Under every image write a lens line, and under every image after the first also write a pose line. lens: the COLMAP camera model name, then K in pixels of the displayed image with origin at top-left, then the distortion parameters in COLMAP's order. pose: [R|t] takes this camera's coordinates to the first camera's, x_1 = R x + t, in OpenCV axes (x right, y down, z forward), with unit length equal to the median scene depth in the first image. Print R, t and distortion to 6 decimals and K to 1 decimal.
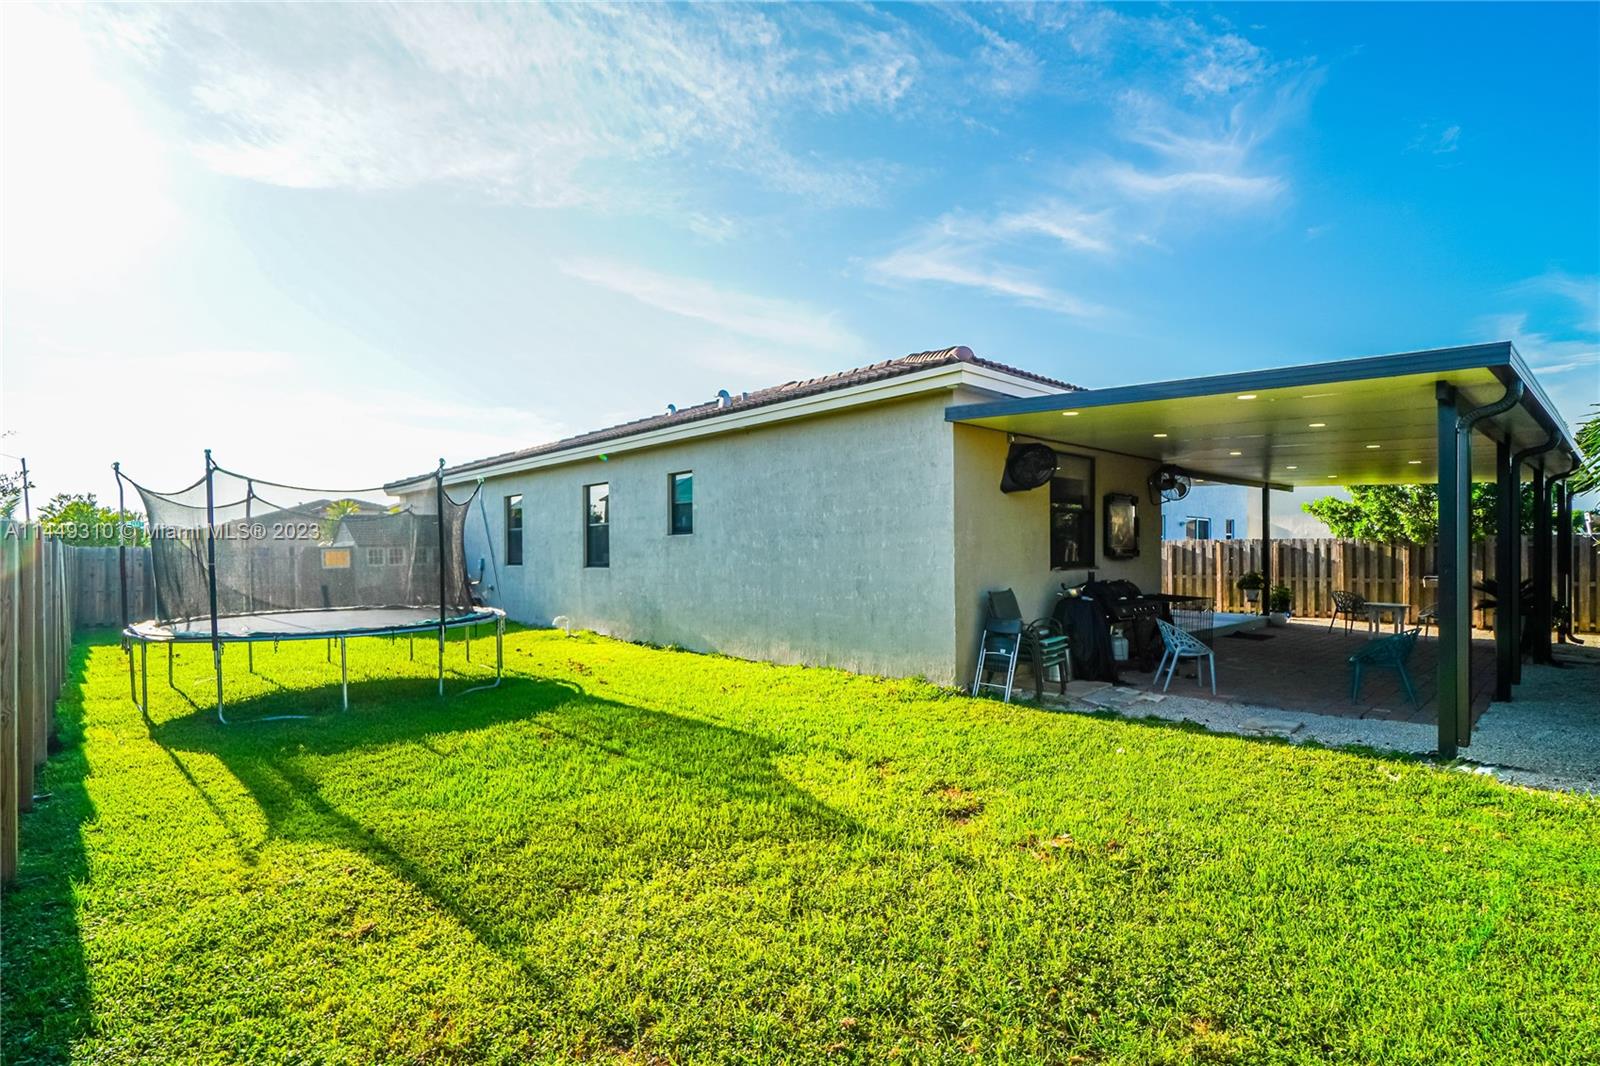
lens RADIAL K [[790.9, 0, 803.8], [0, 790.9, 554.8], [0, 0, 1]] dist [-0.000659, 0.000075]
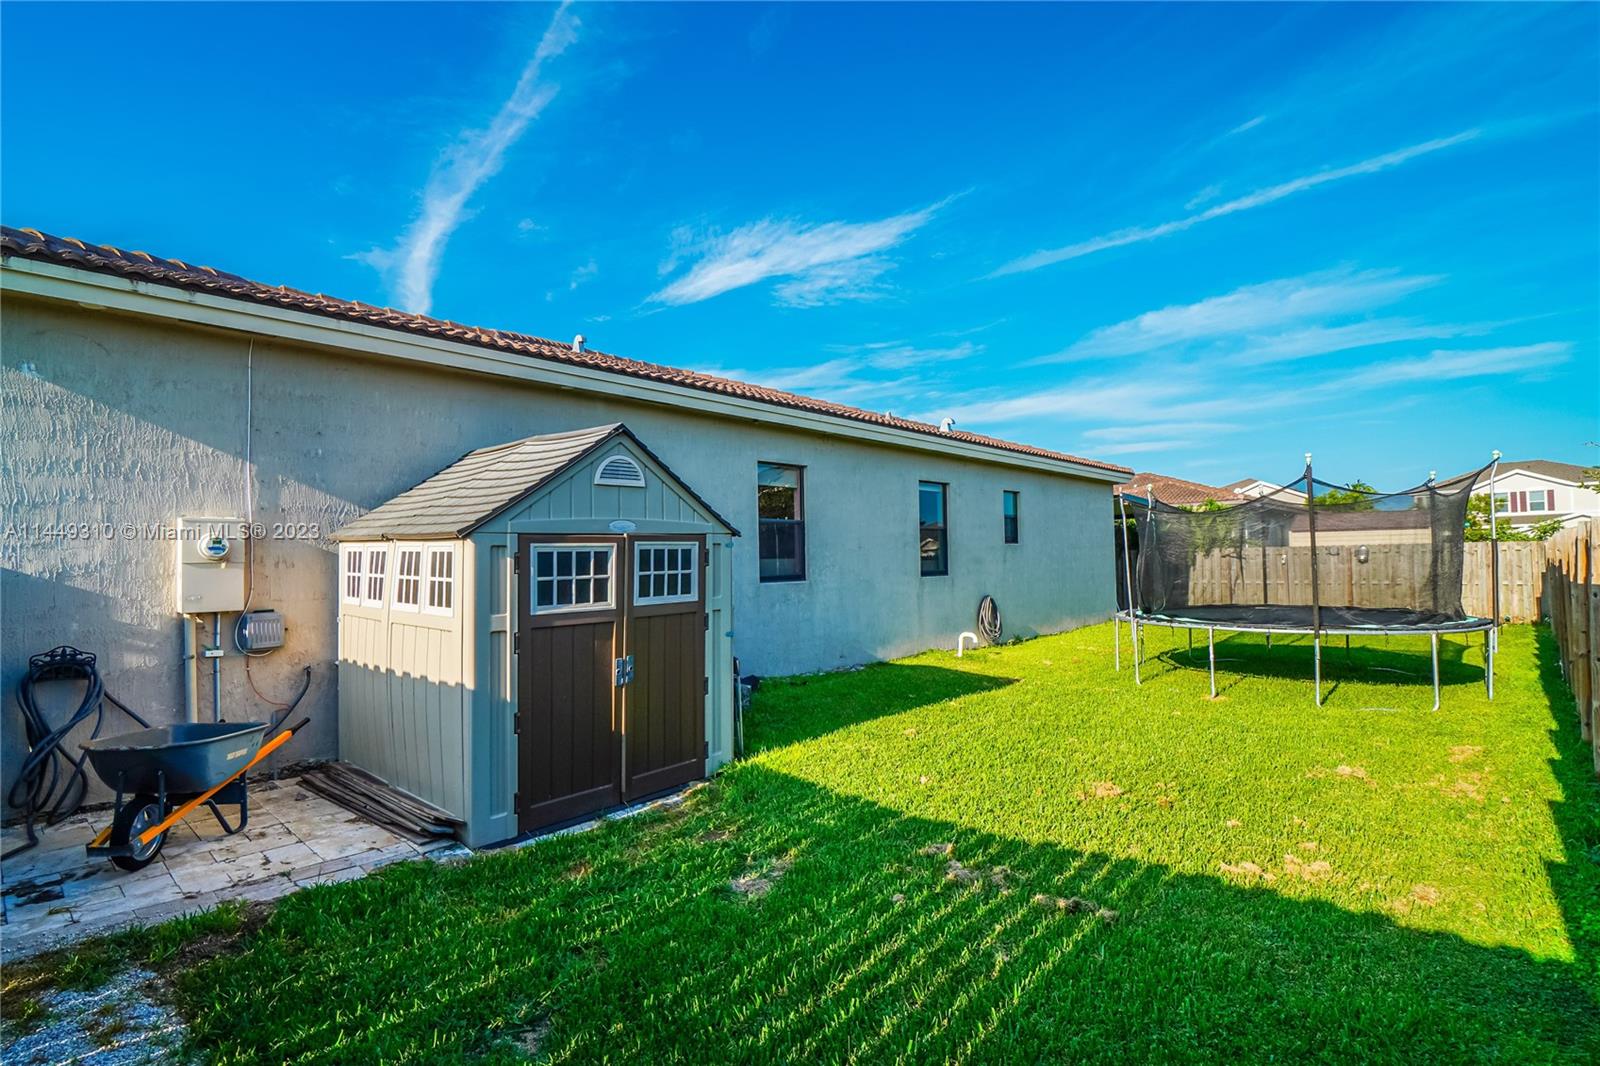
lens RADIAL K [[790.9, 0, 803.8], [0, 790.9, 554.8], [0, 0, 1]] dist [-0.000659, 0.000075]
pose [[-0.096860, 0.004433, 0.995288, -1.121149], [0.003211, 0.999986, -0.004142, -0.004713], [-0.995293, 0.002795, -0.096873, 1.228917]]
